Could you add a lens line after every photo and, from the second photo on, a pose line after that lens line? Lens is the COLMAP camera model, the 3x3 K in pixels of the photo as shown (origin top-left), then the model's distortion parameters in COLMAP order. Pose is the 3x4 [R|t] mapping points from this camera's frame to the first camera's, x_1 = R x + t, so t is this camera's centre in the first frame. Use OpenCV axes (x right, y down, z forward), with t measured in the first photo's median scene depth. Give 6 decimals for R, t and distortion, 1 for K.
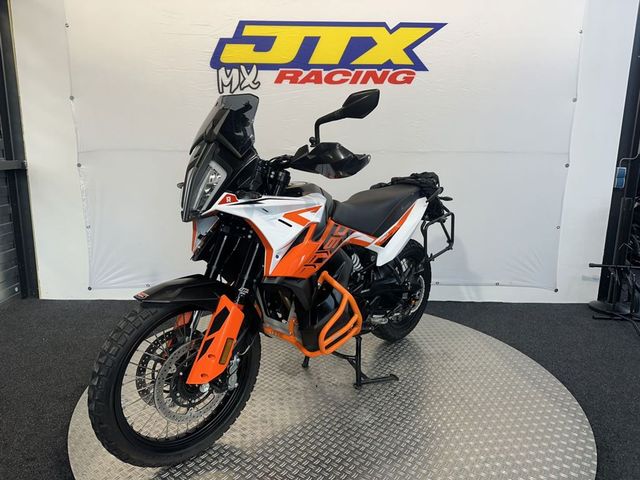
lens RADIAL K [[451.1, 0, 319.2], [0, 451.1, 223.6], [0, 0, 1]] dist [-0.005329, -0.001869]
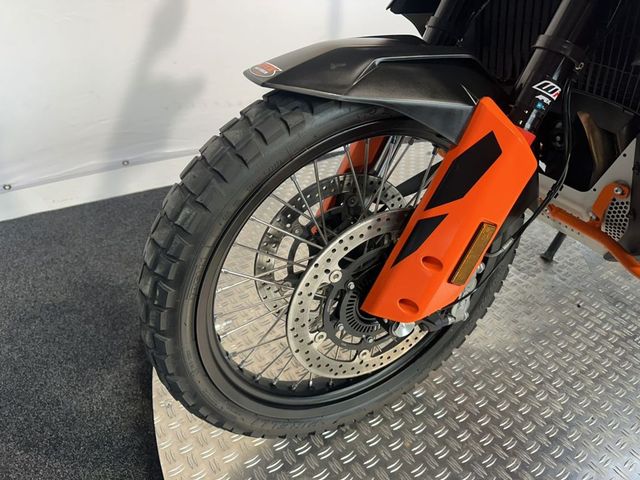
lens RADIAL K [[449.9, 0, 320.0], [0, 449.9, 240.0], [0, 0, 1]] dist [0.108468, -0.000782]
pose [[0.944579, 0.179755, -0.274697, -0.221228], [-0.060263, 0.917492, 0.393162, 0.130036], [0.322705, -0.354819, 0.877477, 0.626114]]
